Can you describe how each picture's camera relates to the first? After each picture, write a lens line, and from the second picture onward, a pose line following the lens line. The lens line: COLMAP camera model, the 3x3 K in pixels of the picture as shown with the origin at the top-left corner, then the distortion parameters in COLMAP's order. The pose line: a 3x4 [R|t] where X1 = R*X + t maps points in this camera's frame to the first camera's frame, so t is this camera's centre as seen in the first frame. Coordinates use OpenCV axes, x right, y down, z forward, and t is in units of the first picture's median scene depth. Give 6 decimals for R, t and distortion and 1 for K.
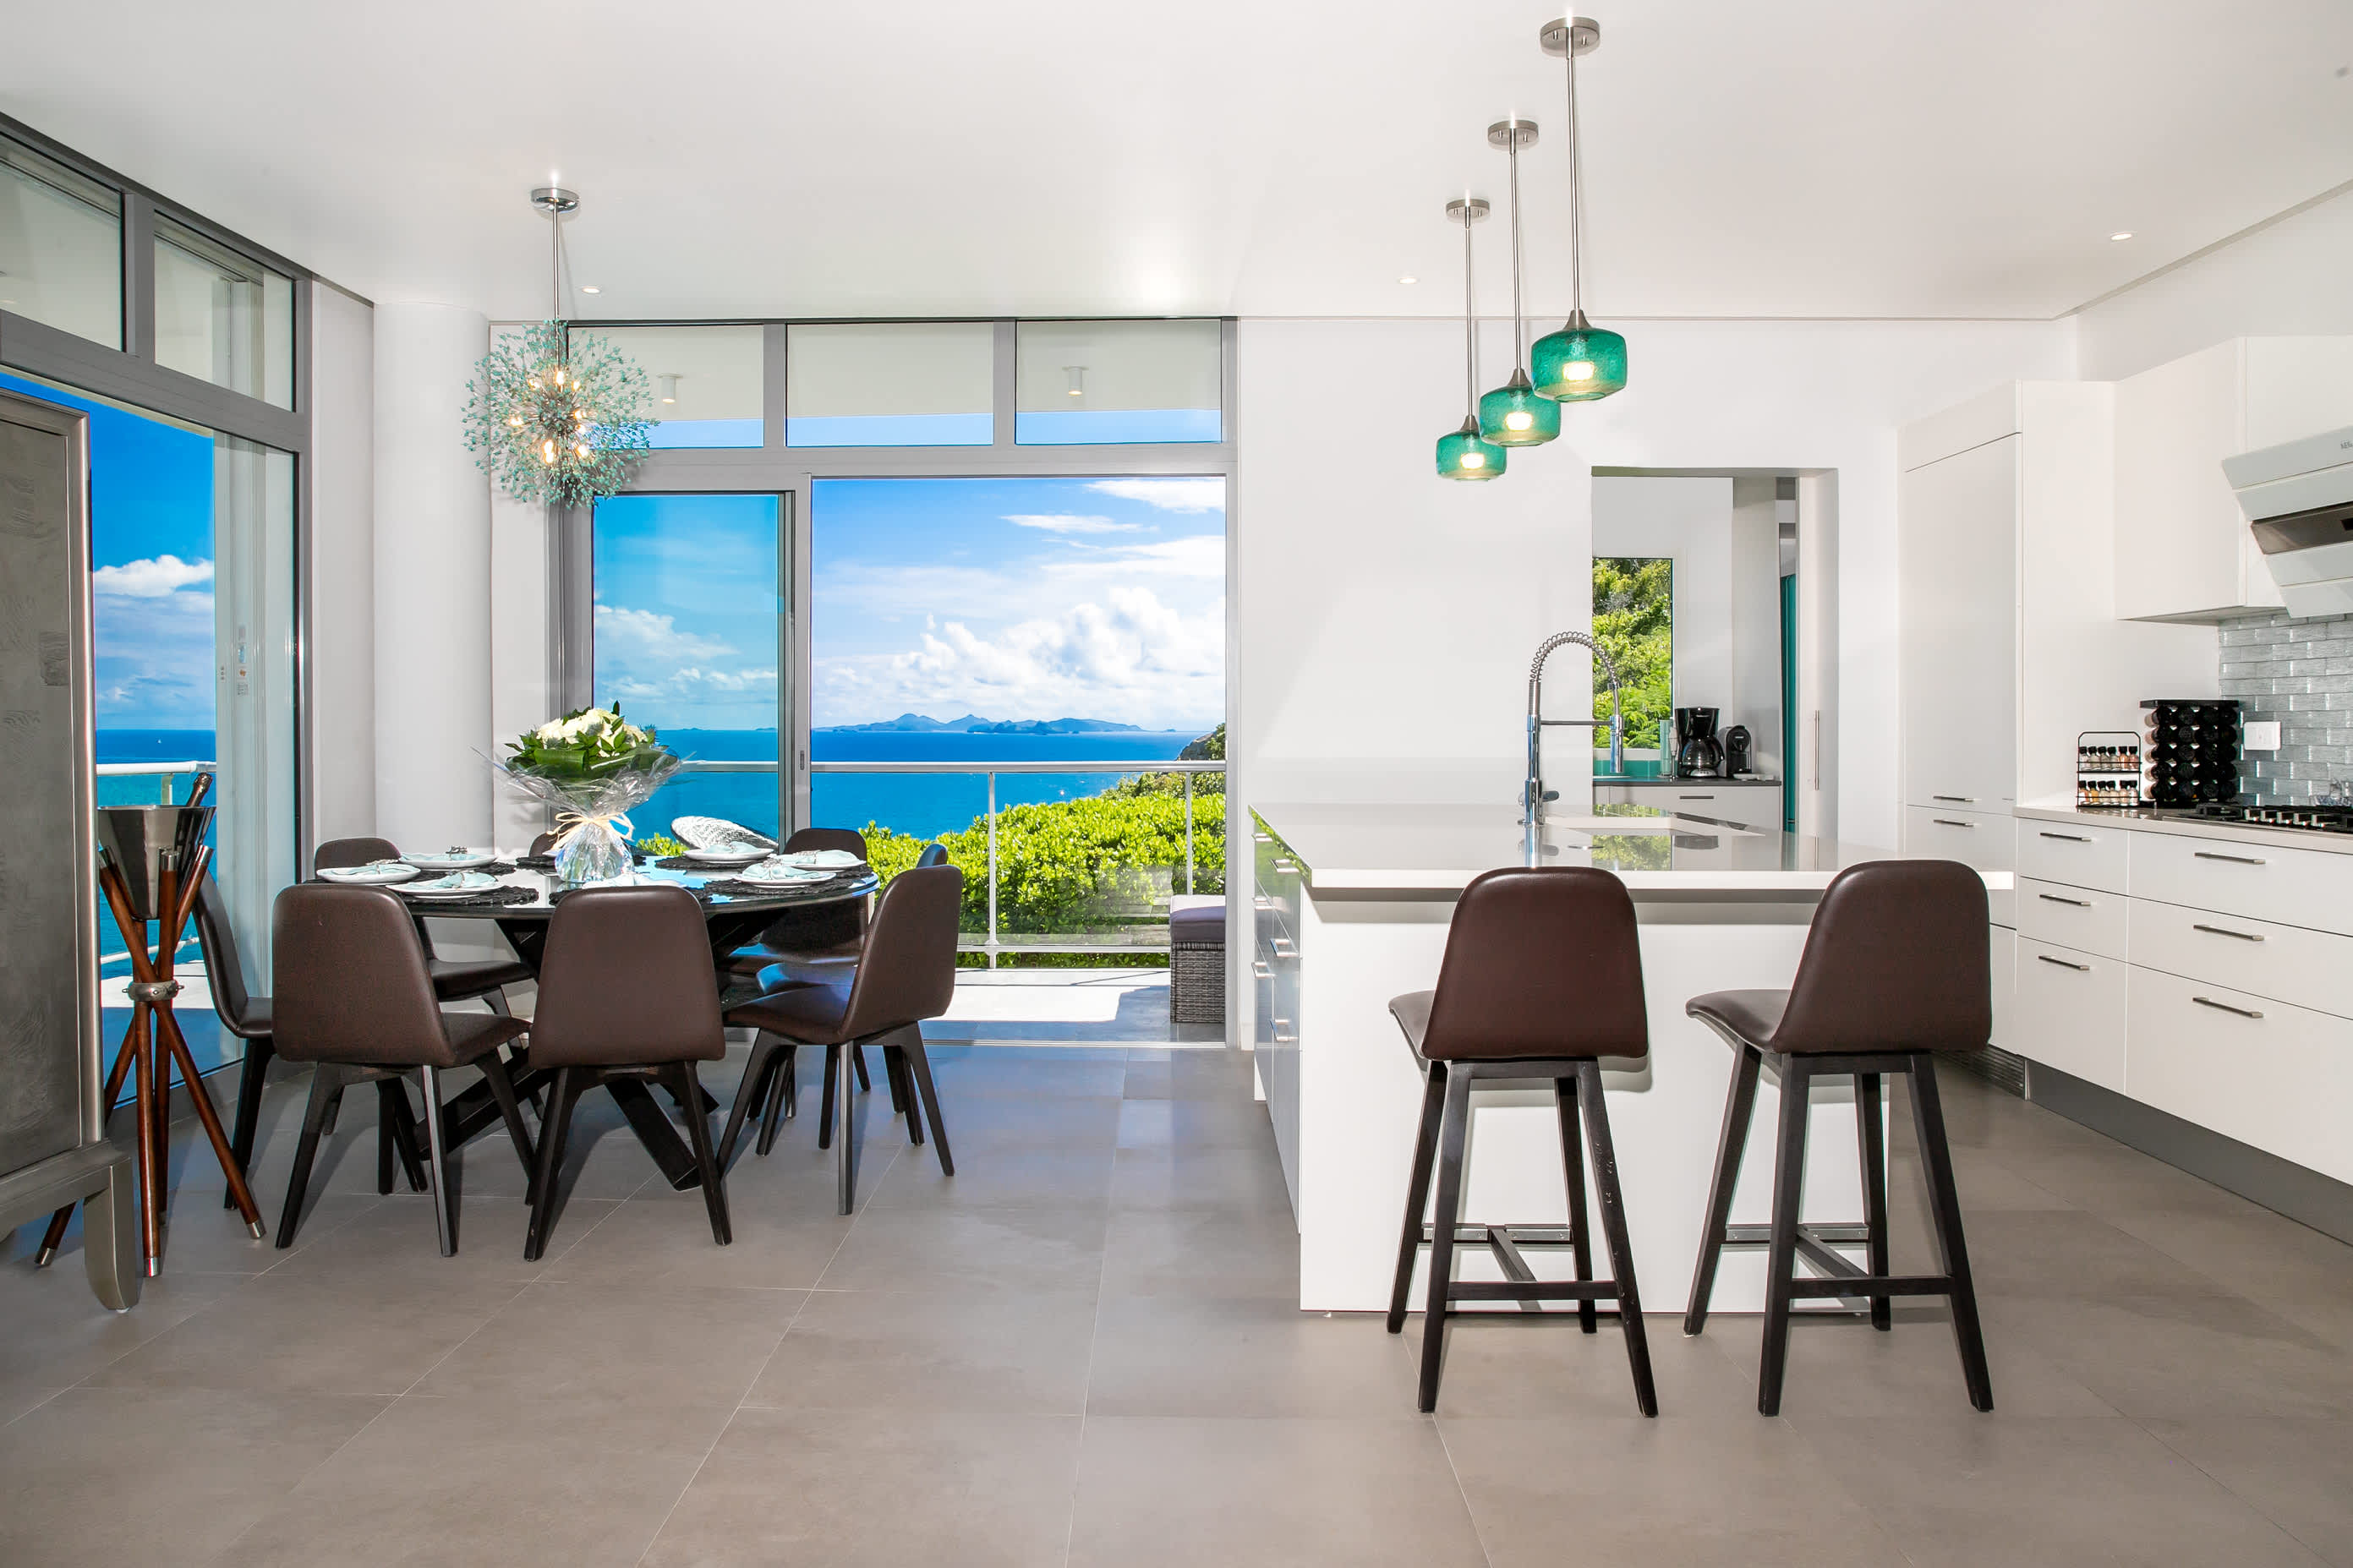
lens RADIAL K [[1699.1, 0, 1176.5], [0, 1699.1, 784.0], [0, 0, 1]] dist [0.001492, 0.001341]
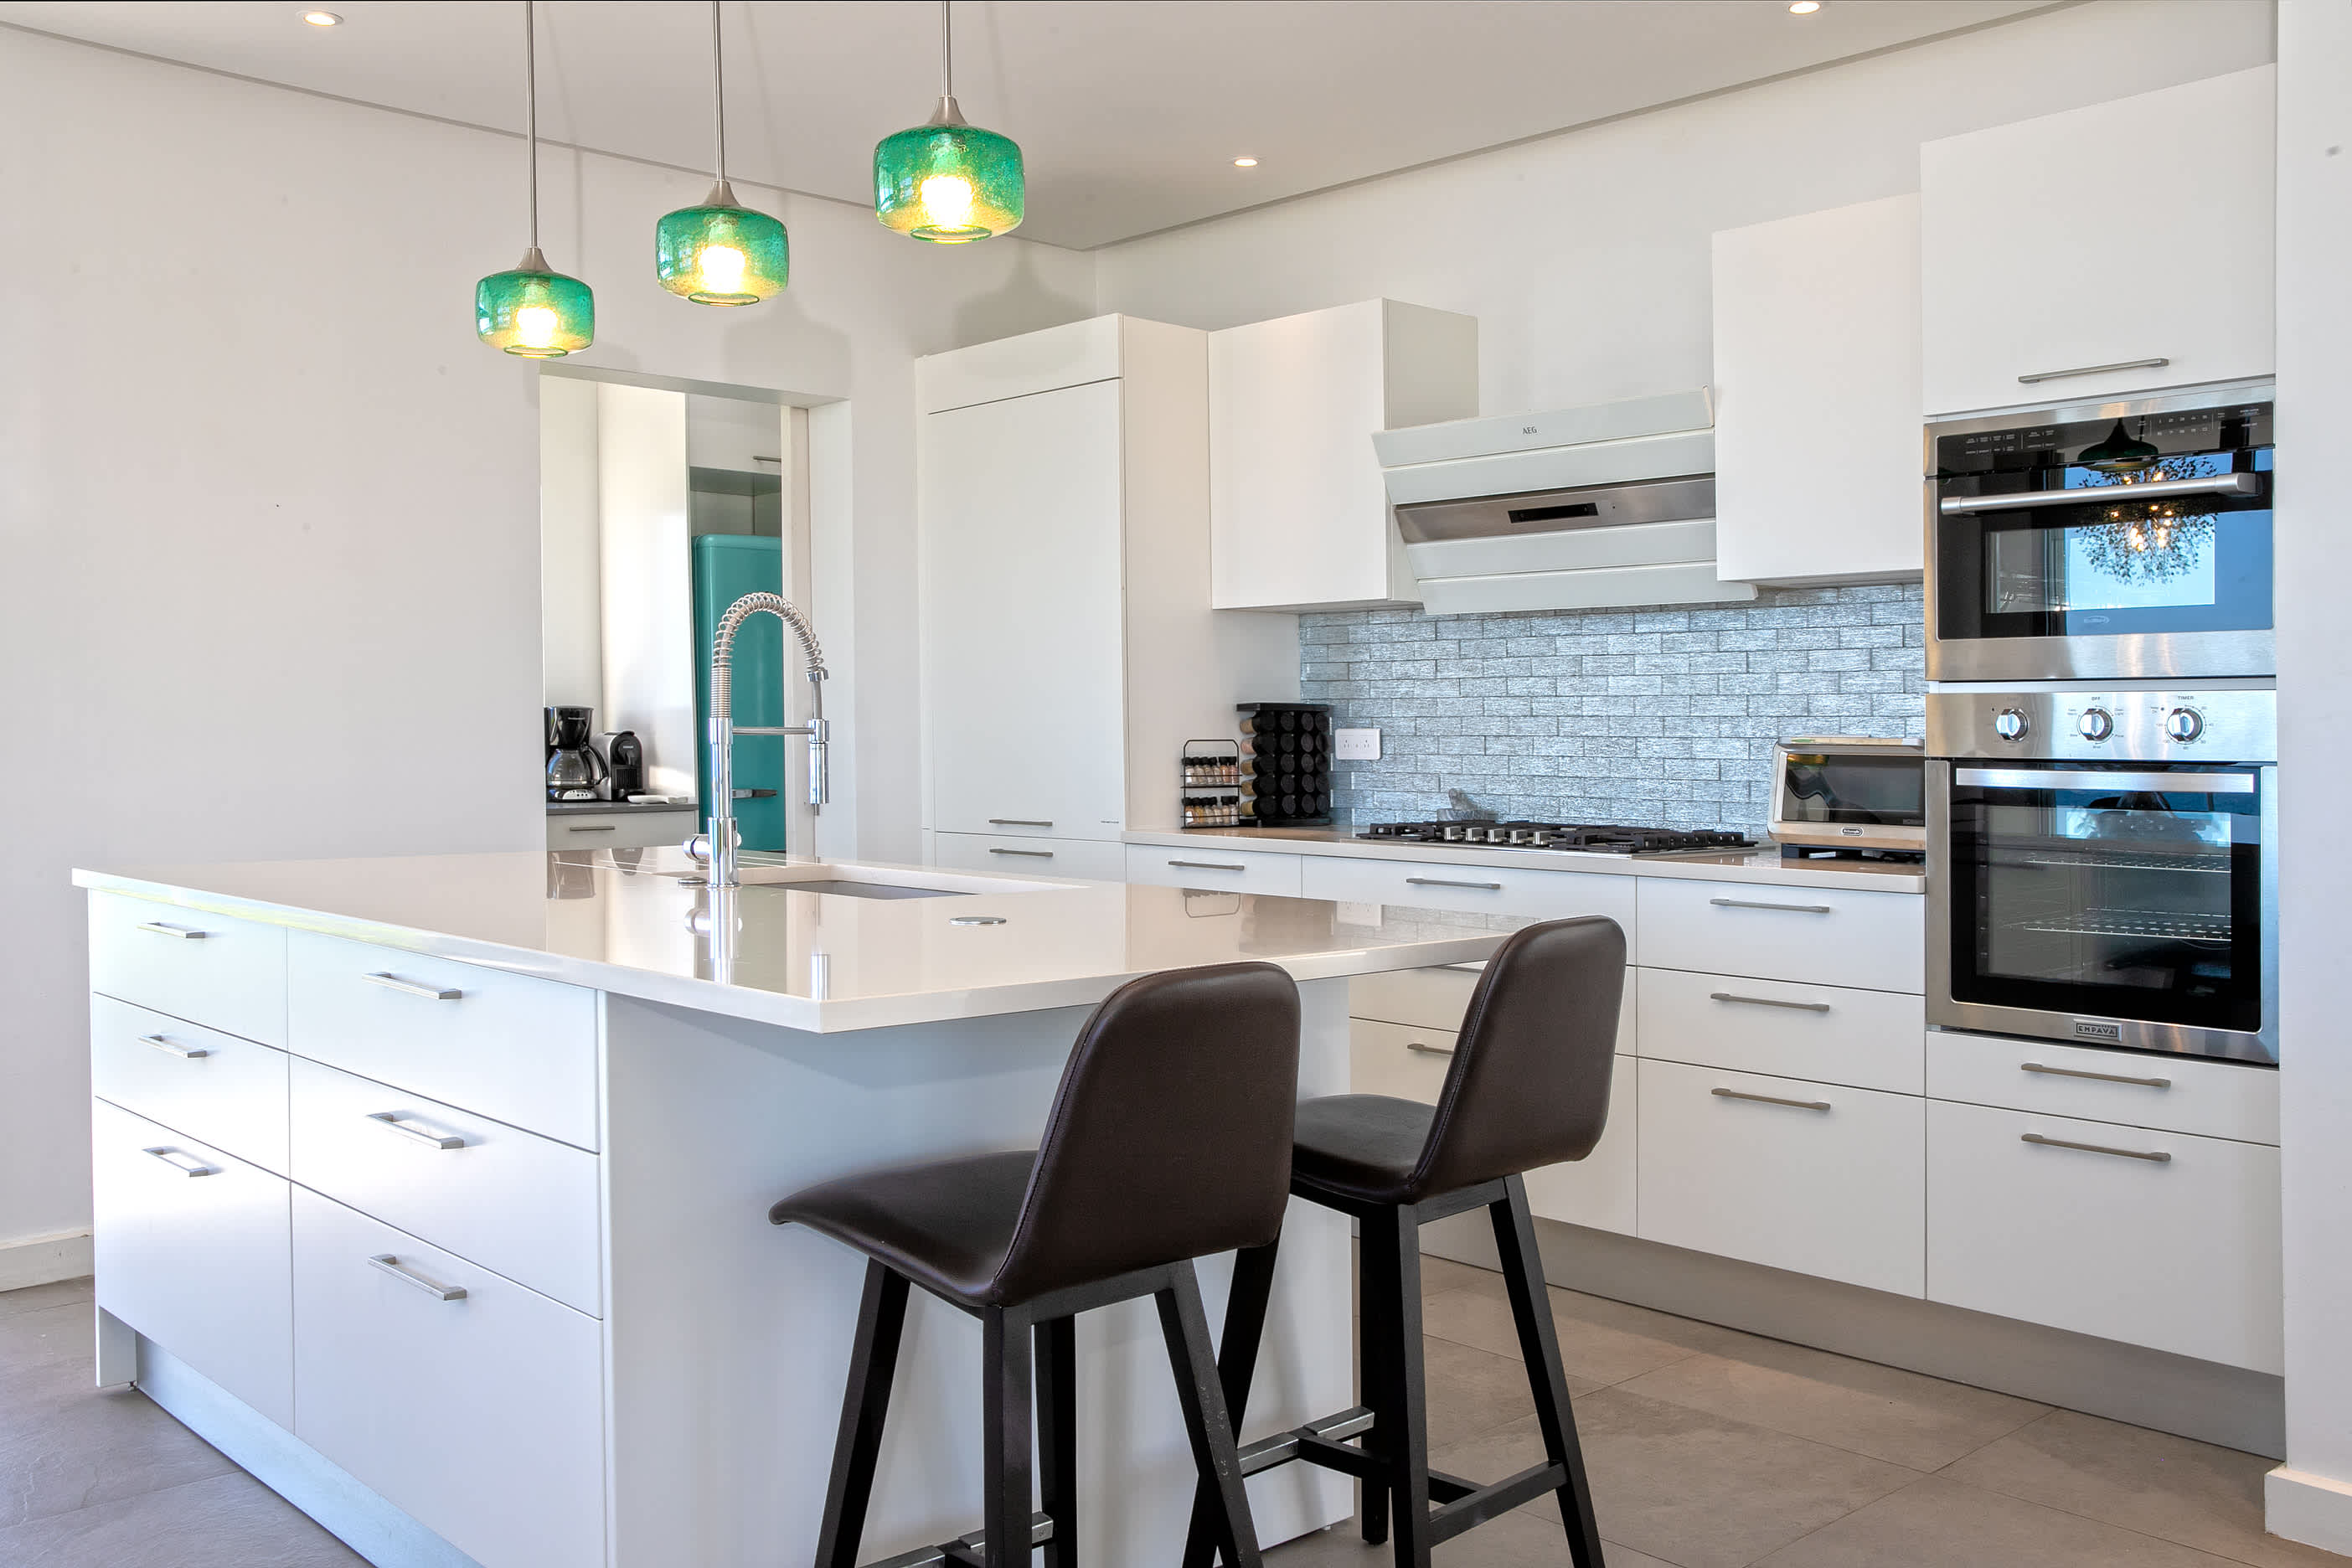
lens RADIAL K [[2042.9, 0, 1176.0], [0, 2042.9, 784.0], [0, 0, 1]] dist [-0.009221, -0.004801]
pose [[0.723795, -0.014828, 0.689856, -0.175284], [0.020793, 0.999784, -0.000327, -0.008465], [-0.689702, 0.014581, 0.723947, 0.269021]]
